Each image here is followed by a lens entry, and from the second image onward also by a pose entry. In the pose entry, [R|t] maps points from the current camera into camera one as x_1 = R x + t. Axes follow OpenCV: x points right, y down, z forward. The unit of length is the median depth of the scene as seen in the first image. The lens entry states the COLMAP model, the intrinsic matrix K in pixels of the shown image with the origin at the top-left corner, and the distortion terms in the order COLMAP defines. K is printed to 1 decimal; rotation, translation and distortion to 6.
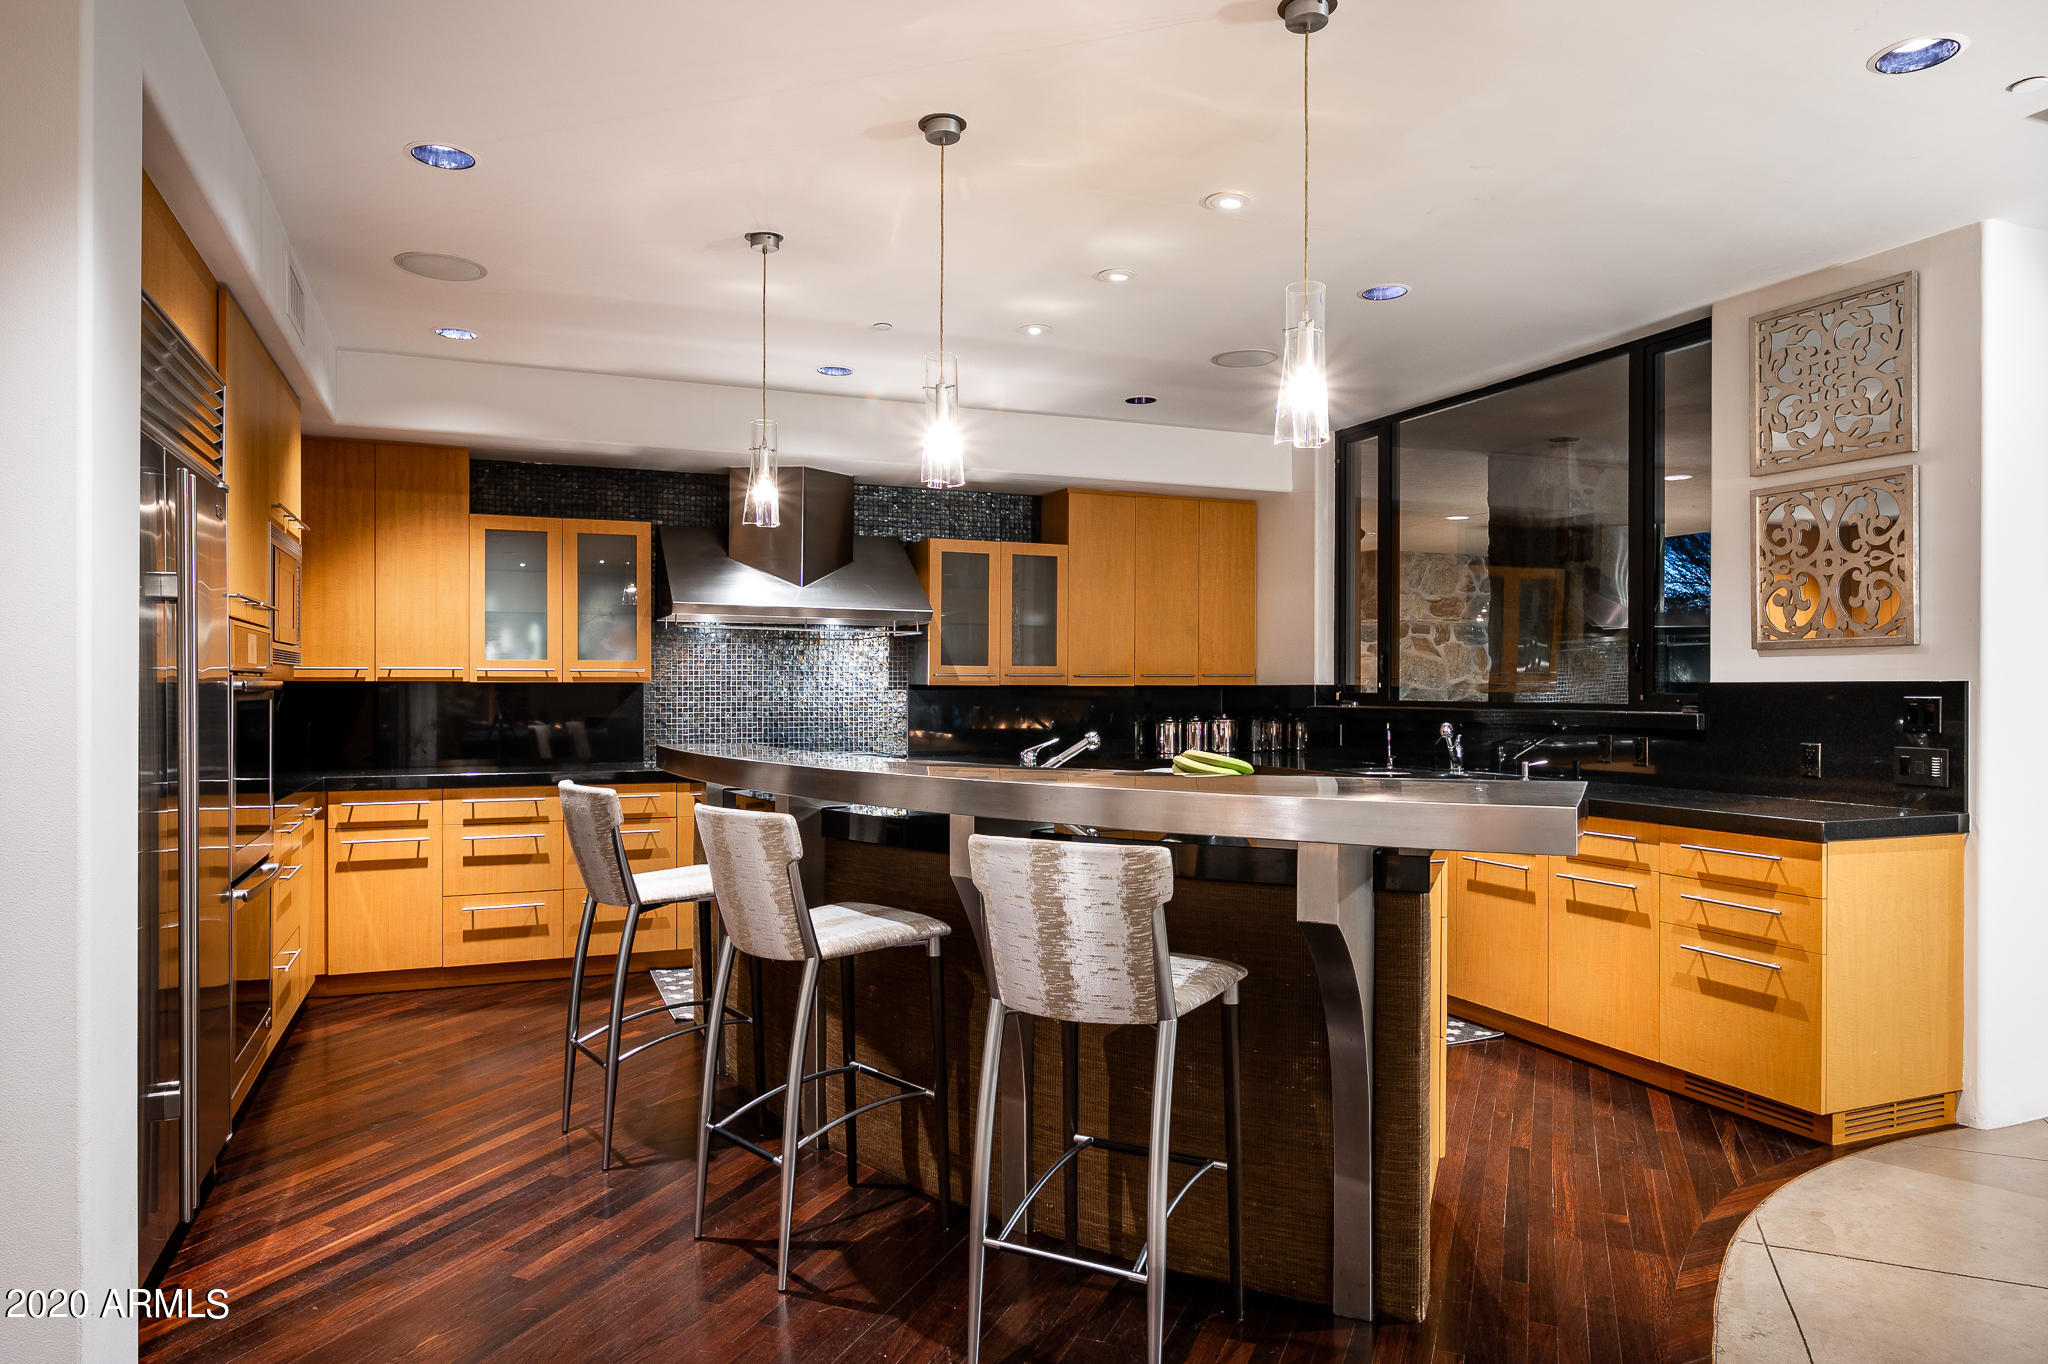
lens RADIAL K [[1263.4, 0, 1042.0], [0, 1263.4, 686.5], [0, 0, 1]] dist [0.001730, -0.006031]
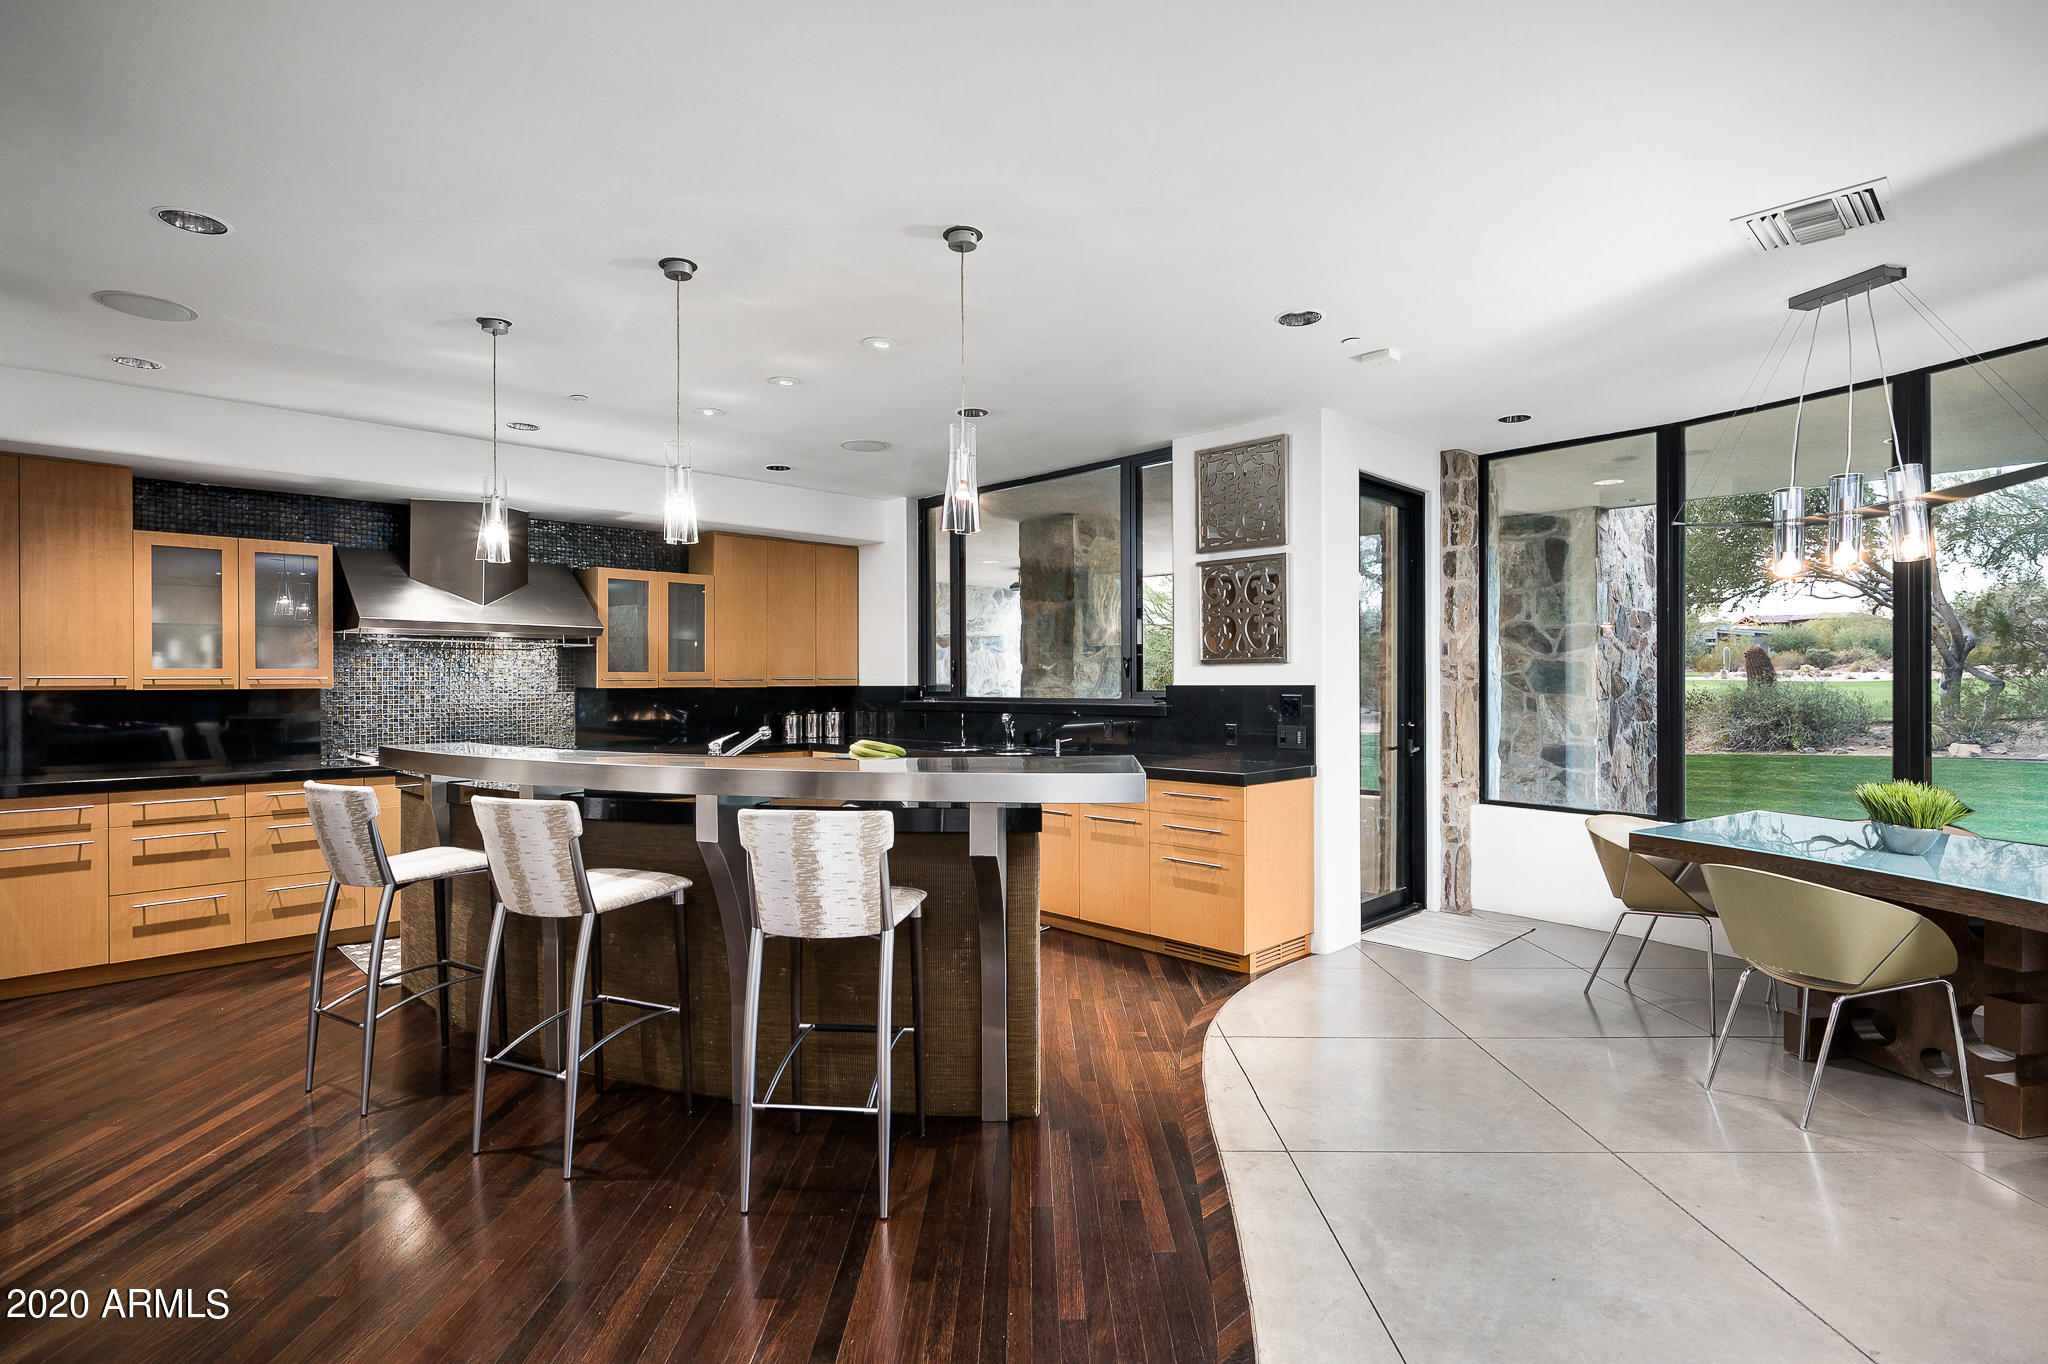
lens RADIAL K [[991.8, 0, 1033.9], [0, 991.8, 677.8], [0, 0, 1]] dist [0.002002, 0.001602]
pose [[0.926326, -0.003163, 0.376709, -0.082929], [0.003927, 0.999991, -0.001260, -0.011147], [-0.376702, 0.002647, 0.926331, -0.055587]]
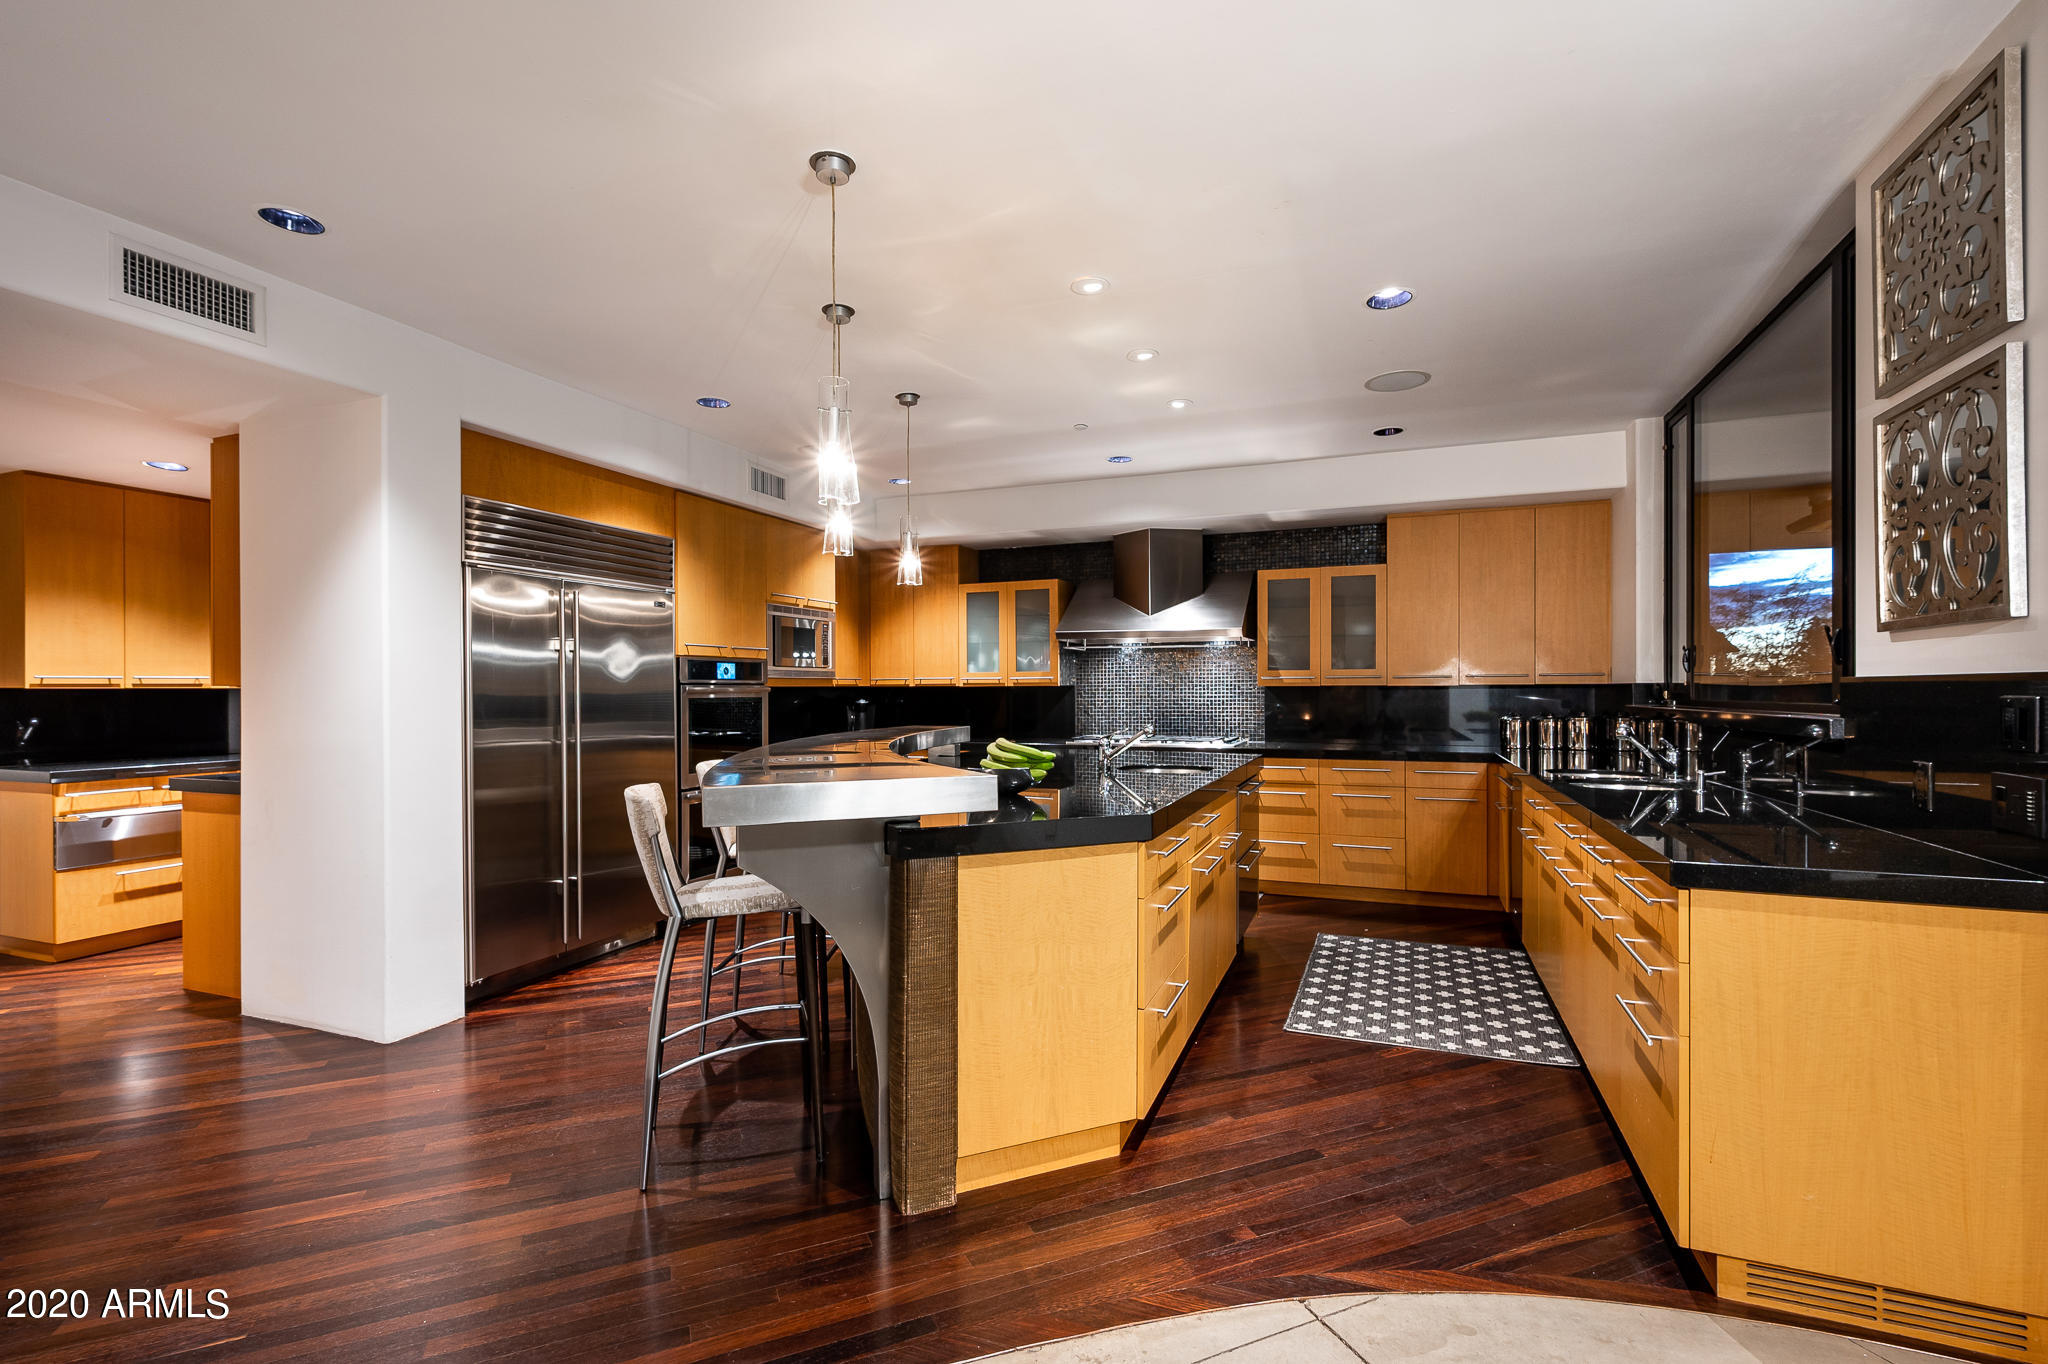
lens RADIAL K [[940.7, 0, 1068.7], [0, 940.7, 686.7], [0, 0, 1]] dist [0.001893, 0.000929]
pose [[0.725860, -0.005527, -0.687821, 0.579179], [0.007275, 0.999973, -0.000359, -0.002497], [0.687804, -0.004743, 0.725880, 0.256976]]
